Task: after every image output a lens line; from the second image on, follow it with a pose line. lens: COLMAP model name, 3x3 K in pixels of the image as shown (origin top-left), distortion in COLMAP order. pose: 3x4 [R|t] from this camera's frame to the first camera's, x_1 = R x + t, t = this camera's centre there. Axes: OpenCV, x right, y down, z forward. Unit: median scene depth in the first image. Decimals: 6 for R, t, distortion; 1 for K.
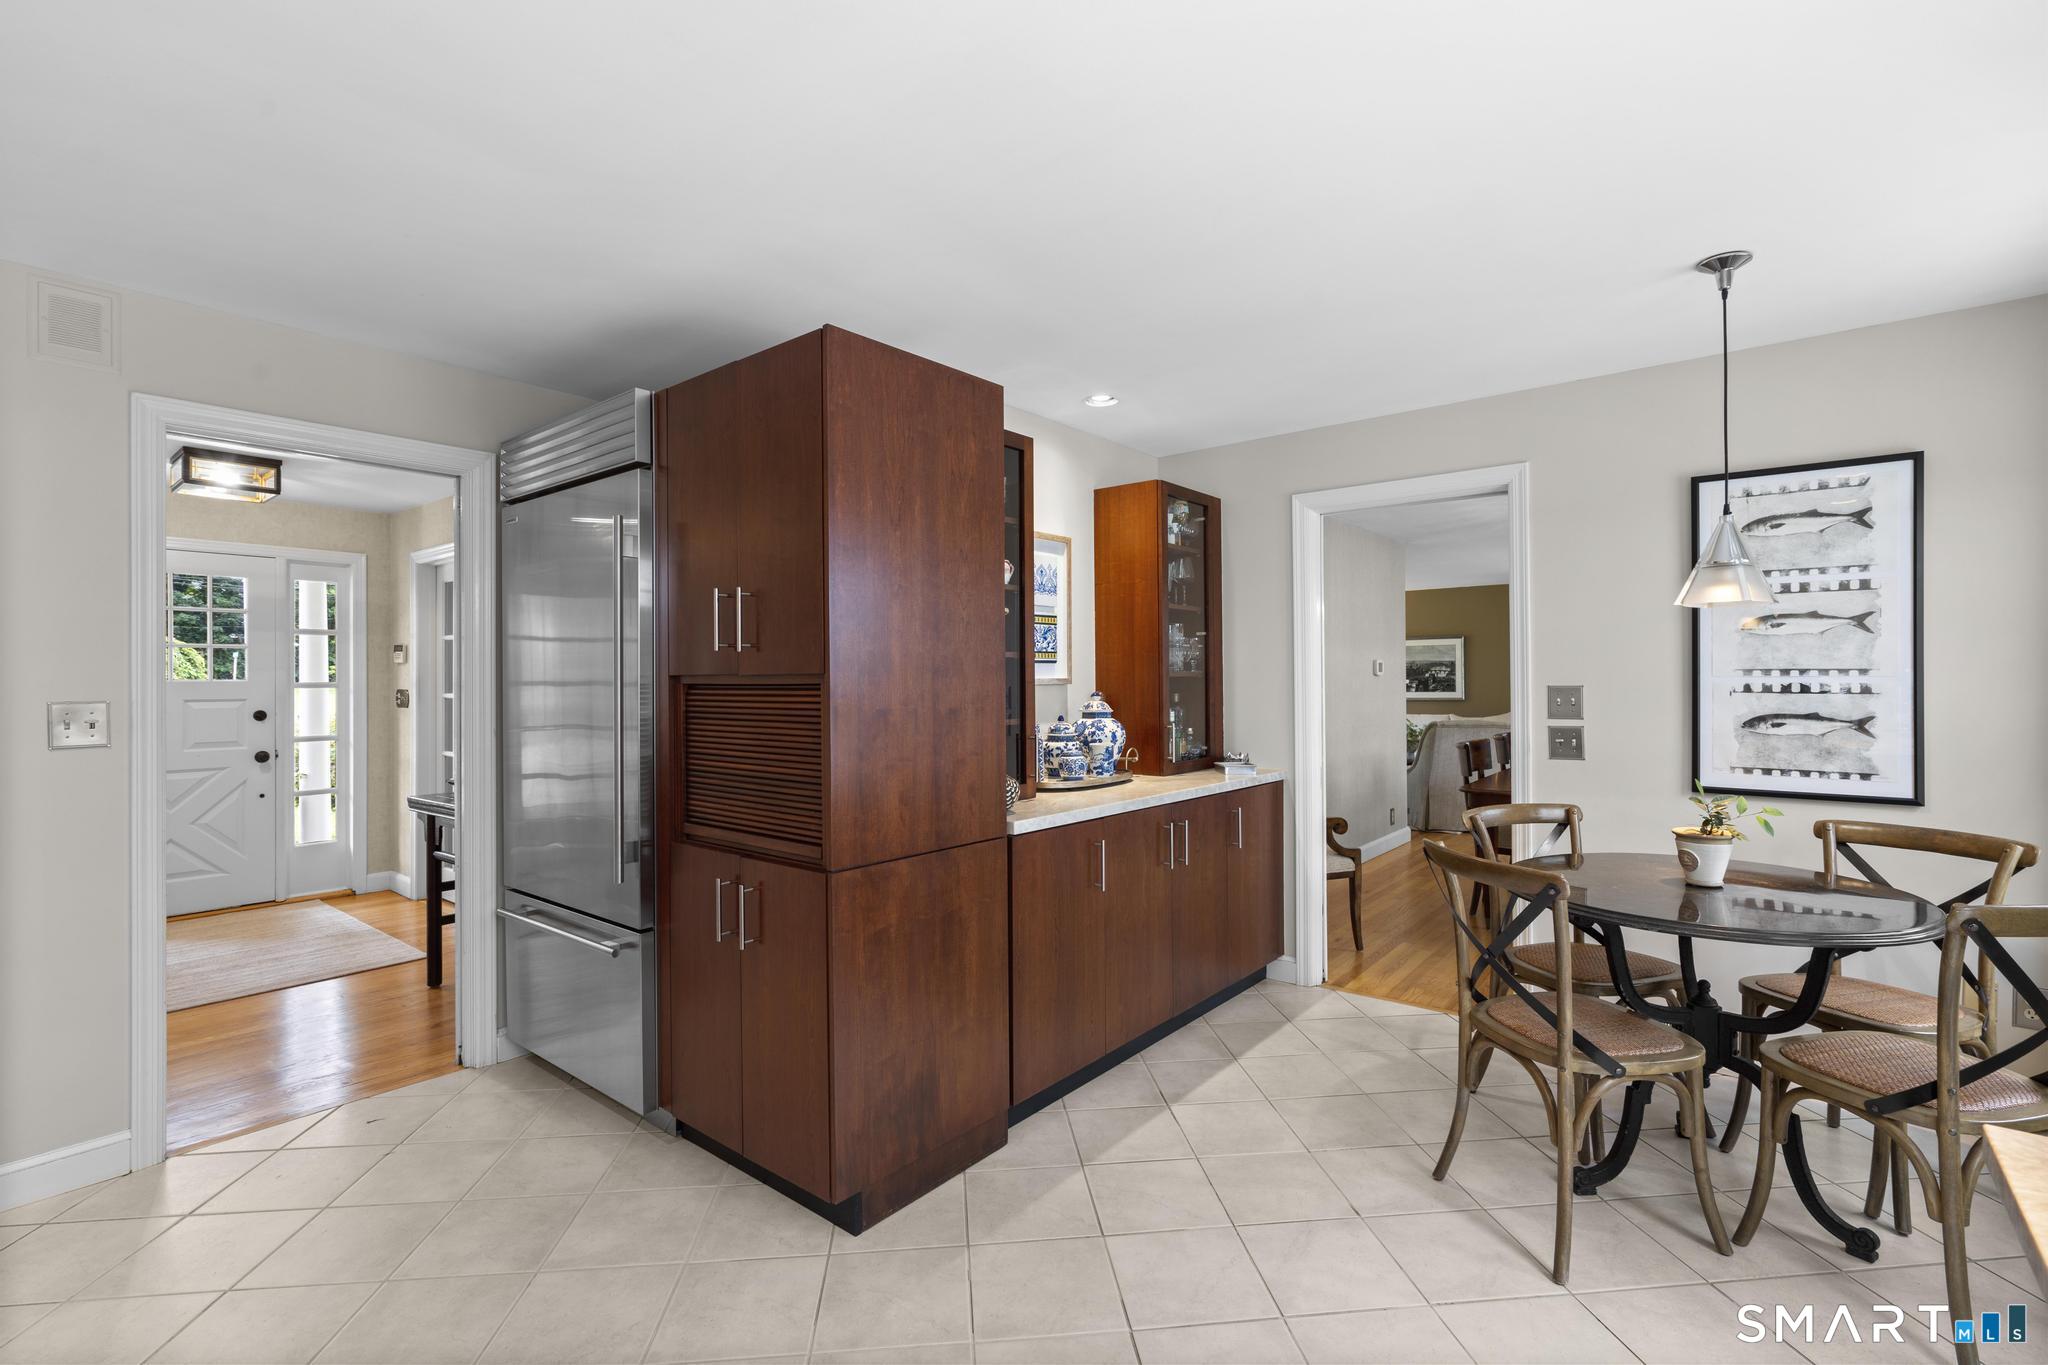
lens RADIAL K [[925.1, 0, 1035.2], [0, 925.1, 681.8], [0, 0, 1]] dist [-0.004534, 0.001860]
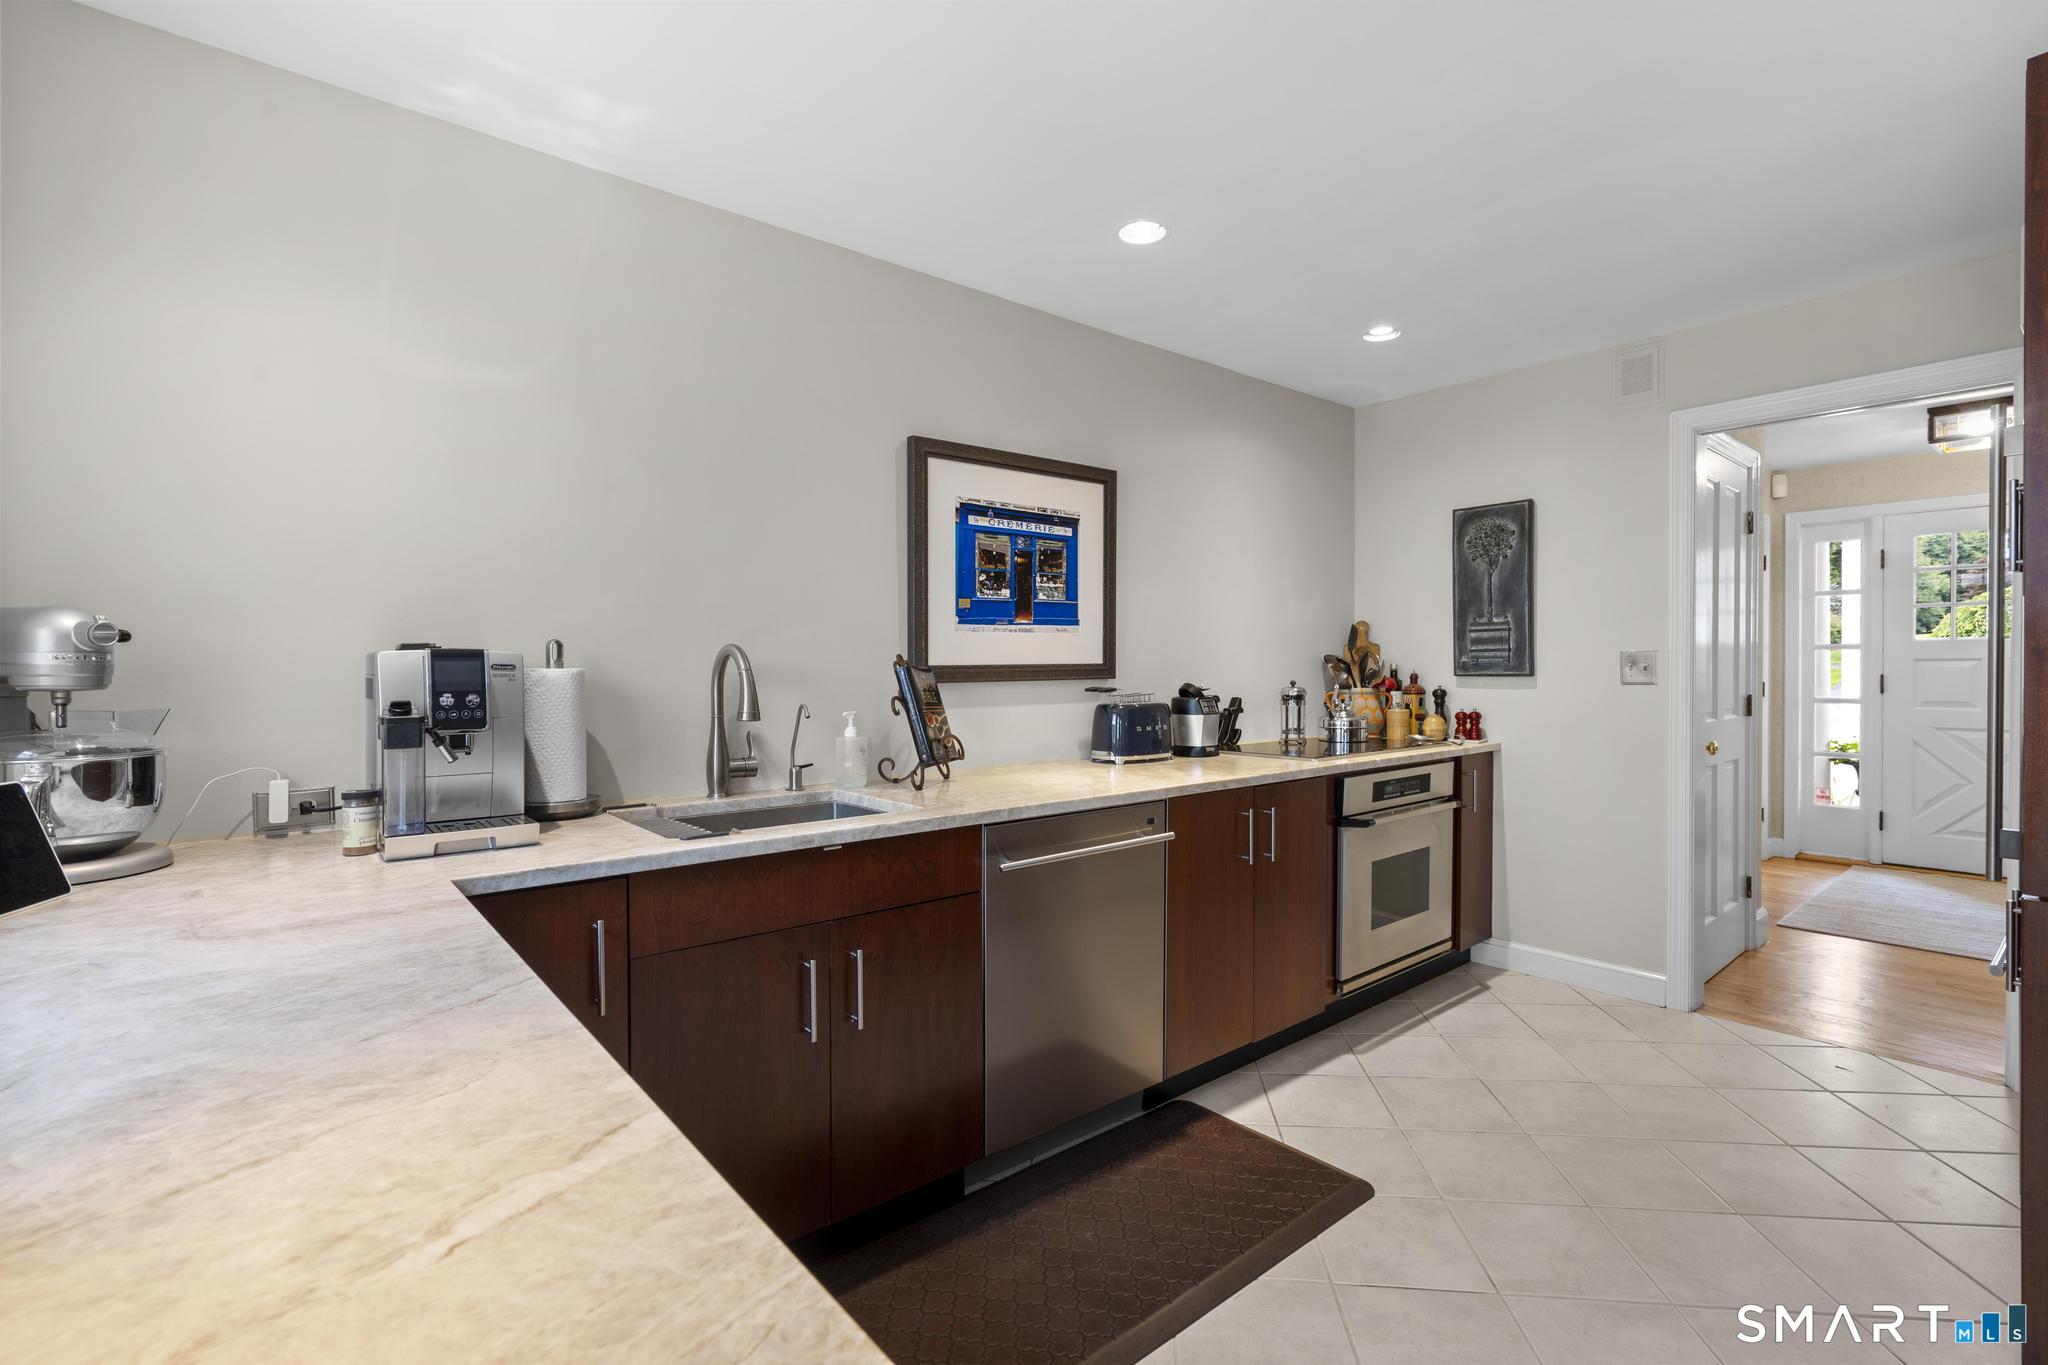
lens RADIAL K [[925.1, 0, 1024.1], [0, 925.1, 679.1], [0, 0, 1]] dist [-0.004534, 0.001860]
pose [[-0.201217, 0.023022, -0.979276, 0.353799], [0.007400, 0.999731, 0.021982, 0.019049], [0.979519, -0.002824, -0.201333, 0.269881]]
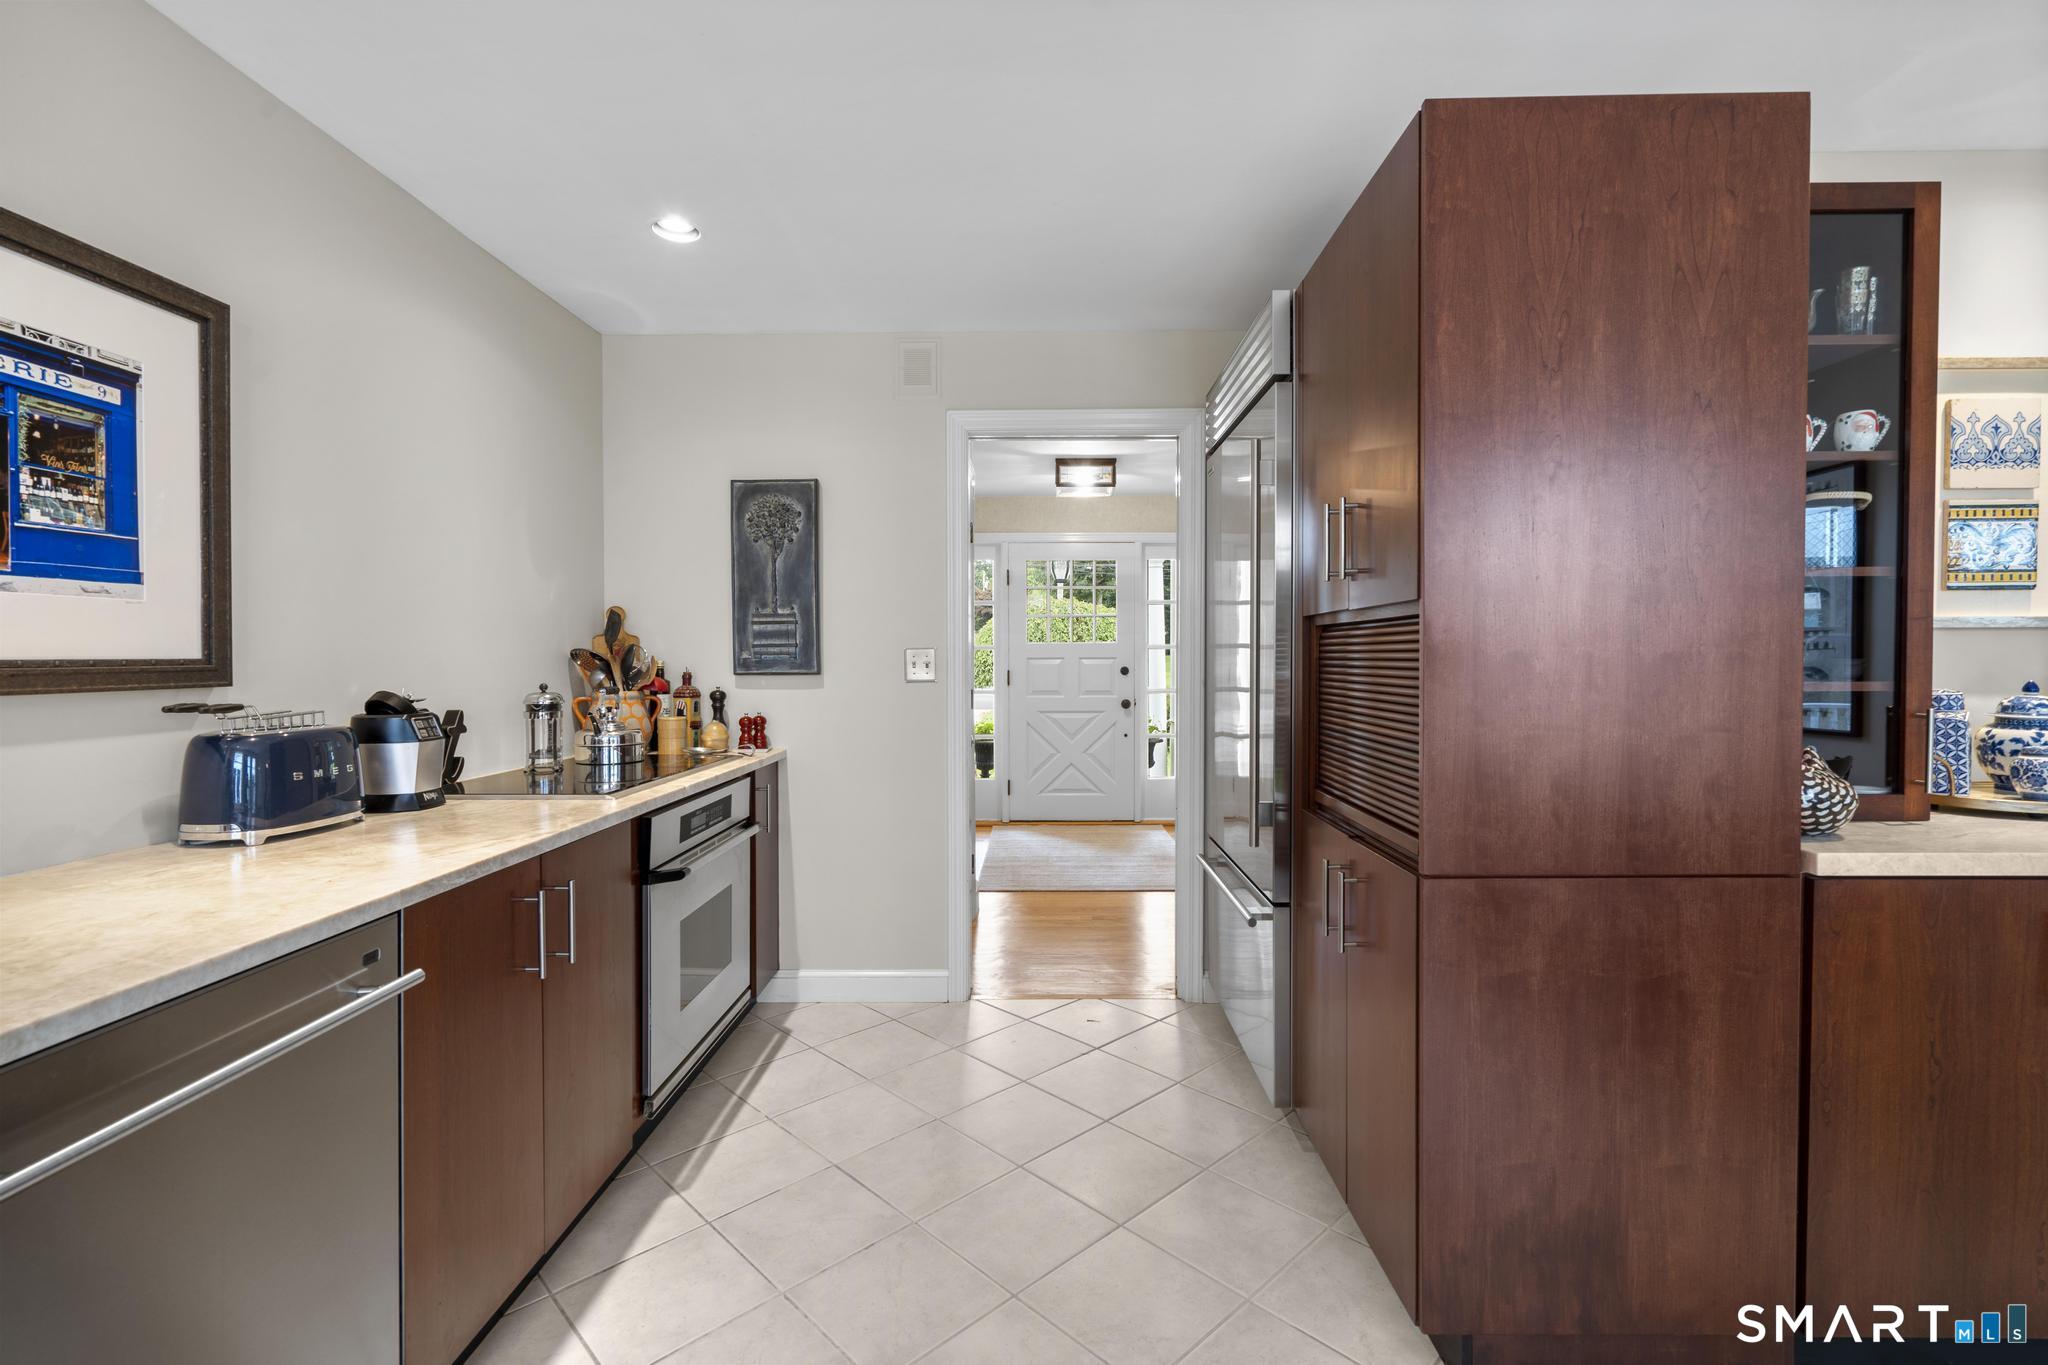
lens RADIAL K [[925.1, 0, 1031.9], [0, 925.1, 680.4], [0, 0, 1]] dist [-0.004534, 0.001860]
pose [[0.621275, 0.023408, -0.783243, 0.093353], [-0.001143, 0.999580, 0.028967, 0.021248], [0.783591, -0.017101, 0.621041, 0.201238]]
